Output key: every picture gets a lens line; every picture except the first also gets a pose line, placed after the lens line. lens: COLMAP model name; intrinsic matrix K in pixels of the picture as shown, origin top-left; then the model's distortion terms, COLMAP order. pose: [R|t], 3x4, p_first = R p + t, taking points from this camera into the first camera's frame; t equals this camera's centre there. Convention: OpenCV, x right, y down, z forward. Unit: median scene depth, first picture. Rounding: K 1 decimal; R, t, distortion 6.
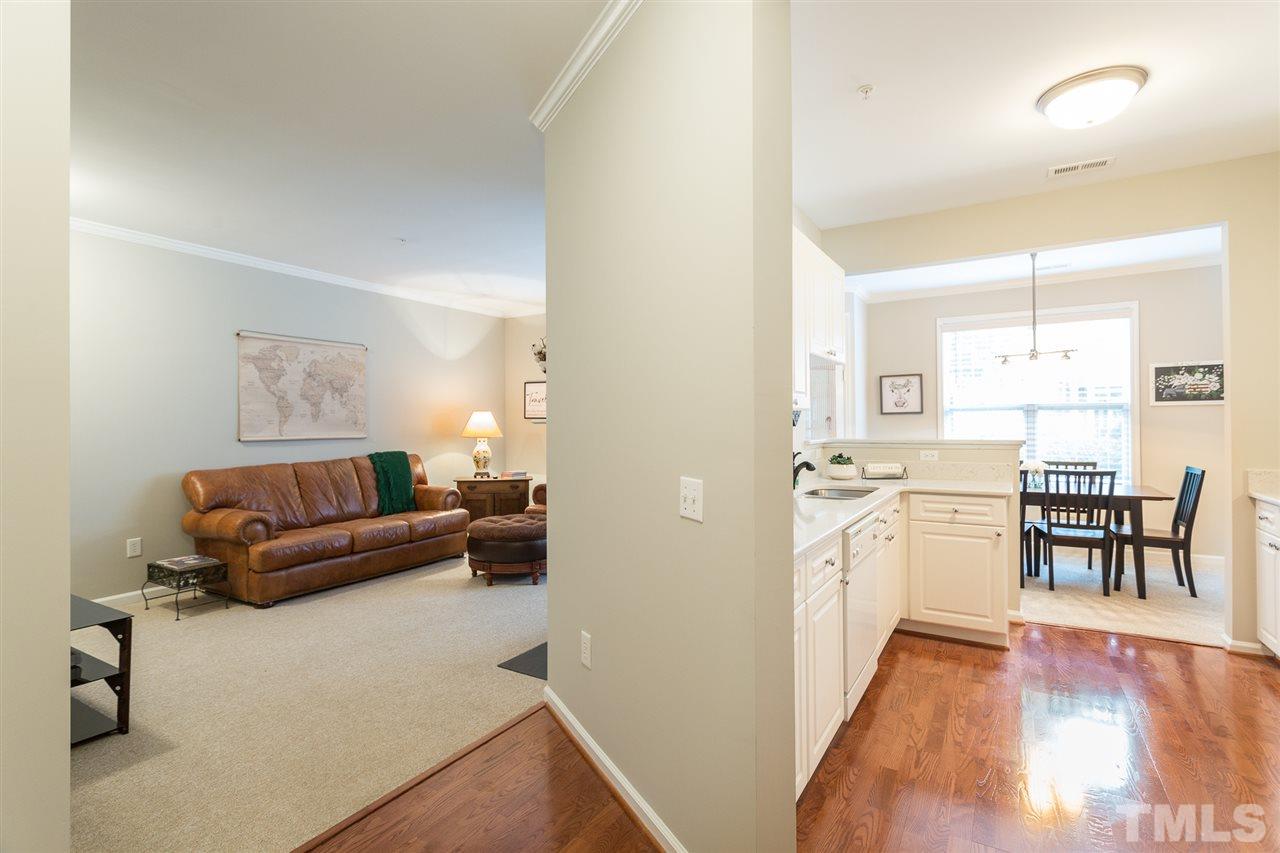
lens RADIAL K [[604.4, 0, 639.0], [0, 604.4, 421.2], [0, 0, 1]] dist [0.002006, 0.000155]
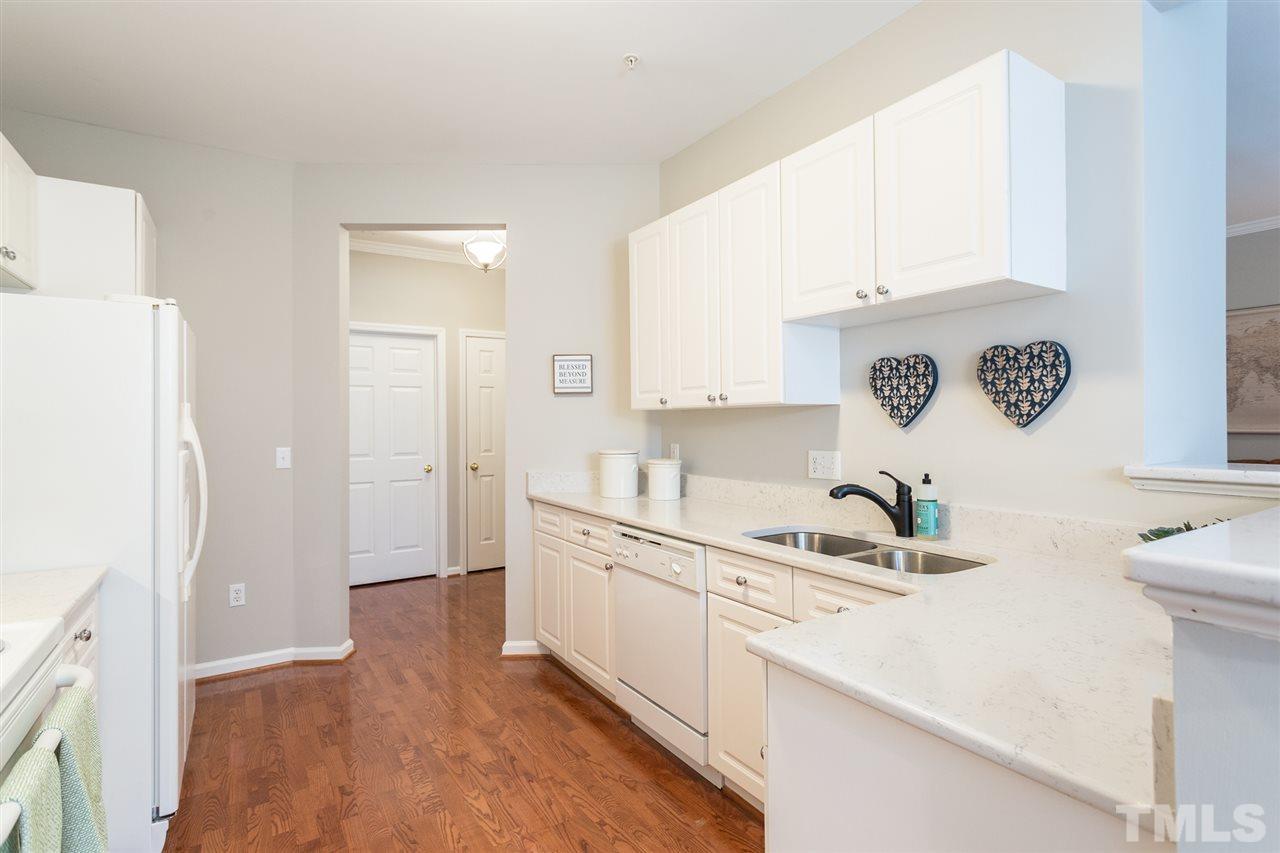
lens RADIAL K [[612.6, 0, 642.1], [0, 612.6, 417.0], [0, 0, 1]] dist [0.002794, 0.000755]
pose [[-0.426095, -0.001931, -0.904676, 0.583737], [0.008728, 0.999942, -0.006245, 0.000532], [0.904636, -0.010557, -0.426054, 0.678327]]
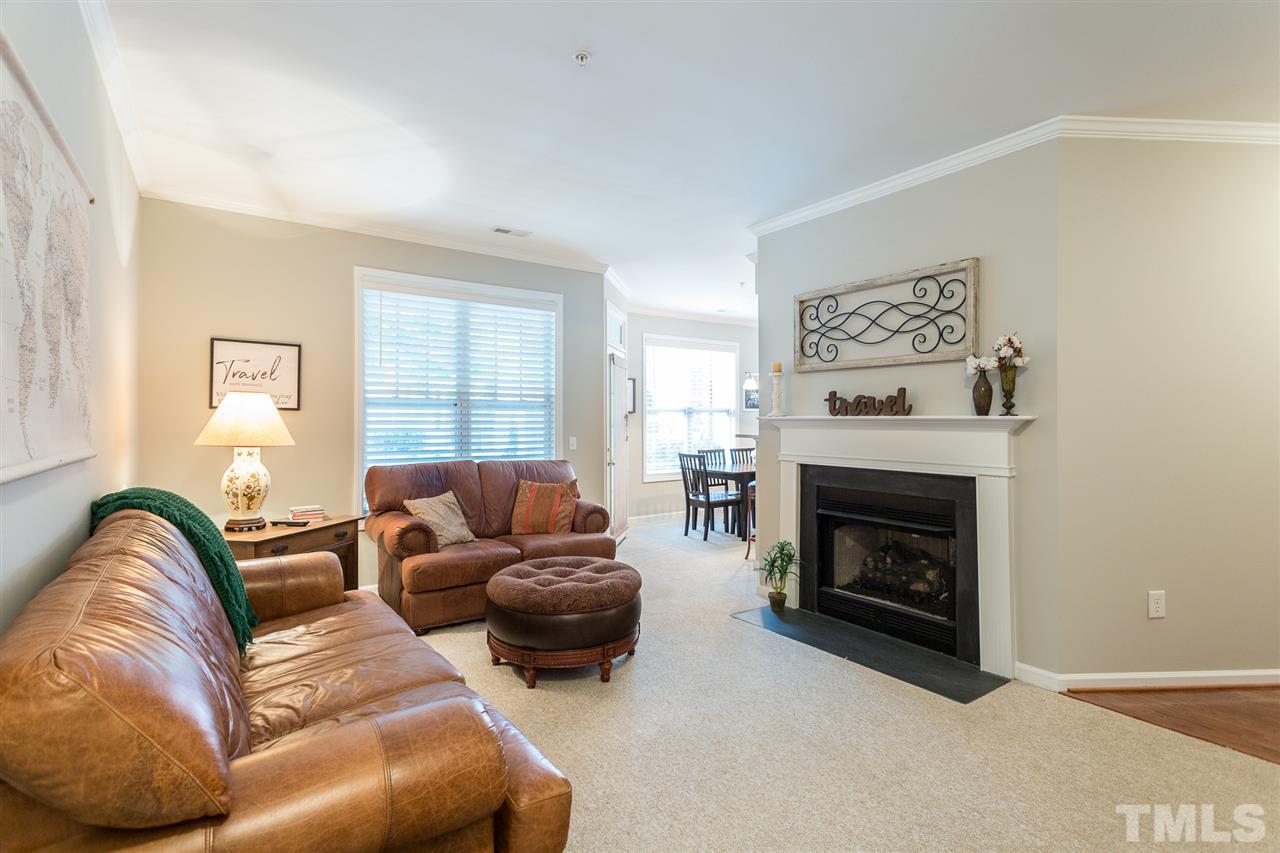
lens RADIAL K [[604.4, 0, 639.0], [0, 604.4, 421.2], [0, 0, 1]] dist [0.002006, 0.000155]
pose [[0.397409, 0.005386, 0.917626, -0.721347], [-0.006872, 0.999972, -0.002893, 0.007367], [-0.917616, -0.005156, 0.397435, 0.652402]]
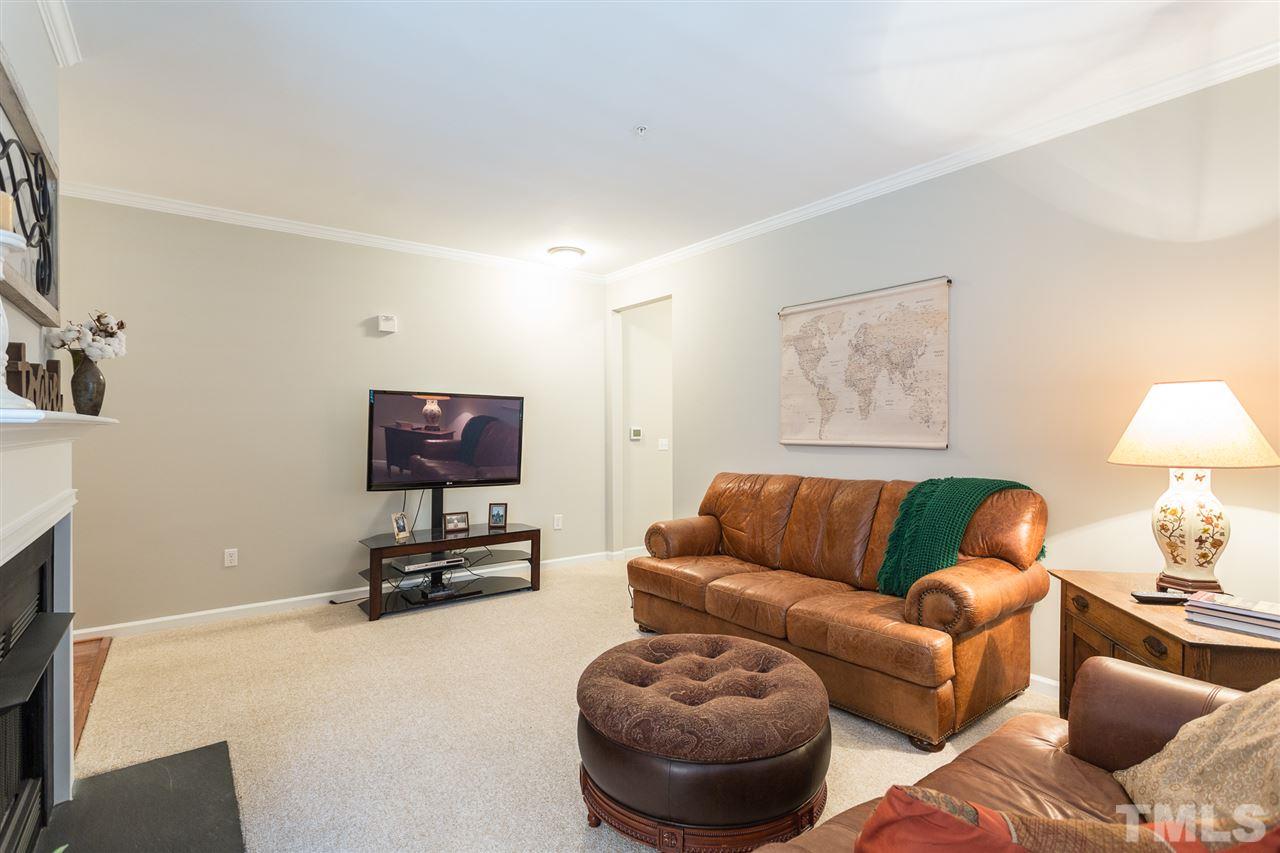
lens RADIAL K [[616.1, 0, 643.6], [0, 616.1, 426.0], [0, 0, 1]] dist [-0.000247, -0.000115]
pose [[-0.368481, 0.007575, -0.929604, 0.176243], [0.005574, 0.999967, 0.005939, 0.002937], [0.929619, -0.002994, -0.368511, 1.075629]]
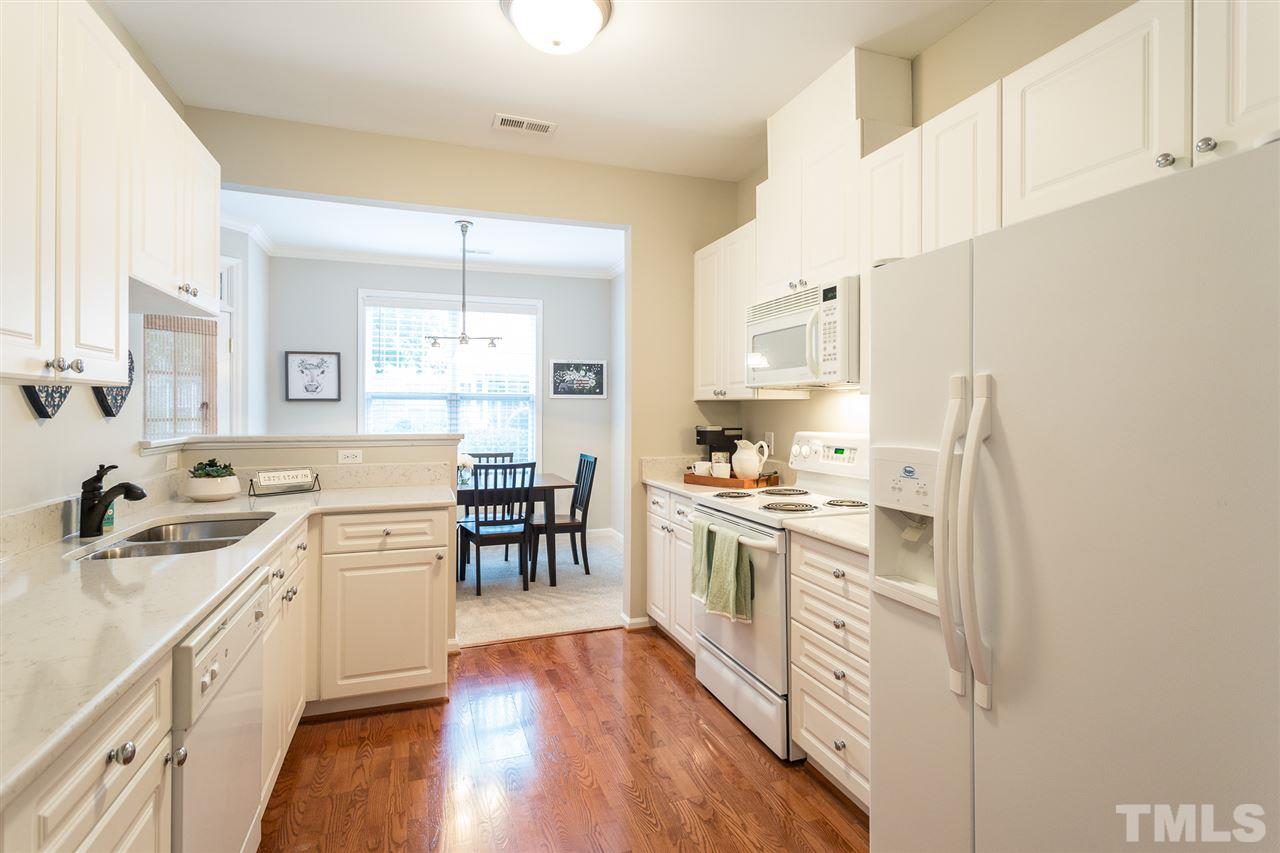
lens RADIAL K [[616.2, 0, 632.6], [0, 616.2, 407.8], [0, 0, 1]] dist [0.002768, 0.000555]
pose [[0.632231, 0.013487, 0.774663, 0.085690], [-0.010164, 0.999907, -0.009113, 0.000339], [-0.774713, -0.002112, 0.632309, 0.194309]]
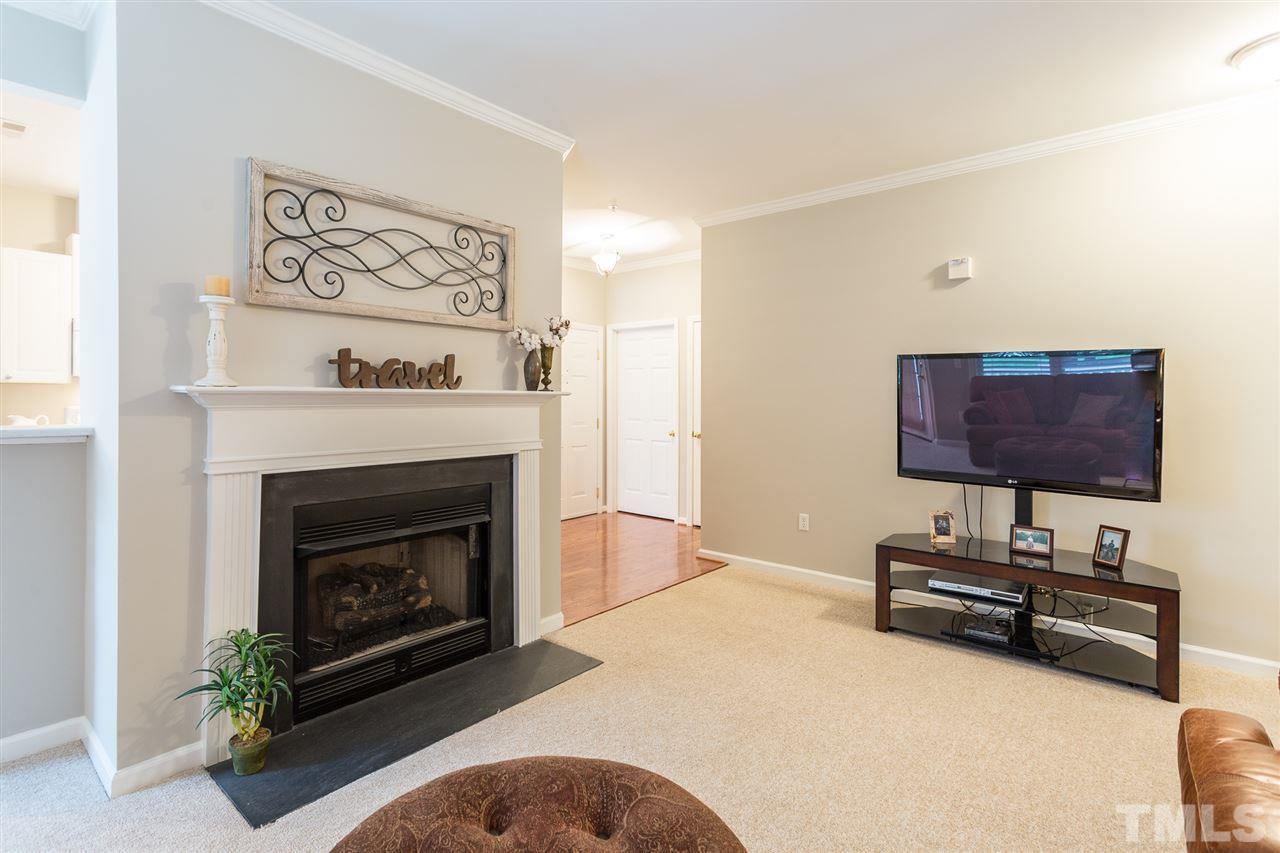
lens RADIAL K [[614.4, 0, 638.4], [0, 614.4, 397.5], [0, 0, 1]] dist [0.001602, 0.000378]
pose [[-0.987261, 0.001803, 0.159101, -0.254135], [0.001198, 0.999992, -0.003899, 0.006897], [-0.159107, -0.003659, -0.987255, 1.149316]]
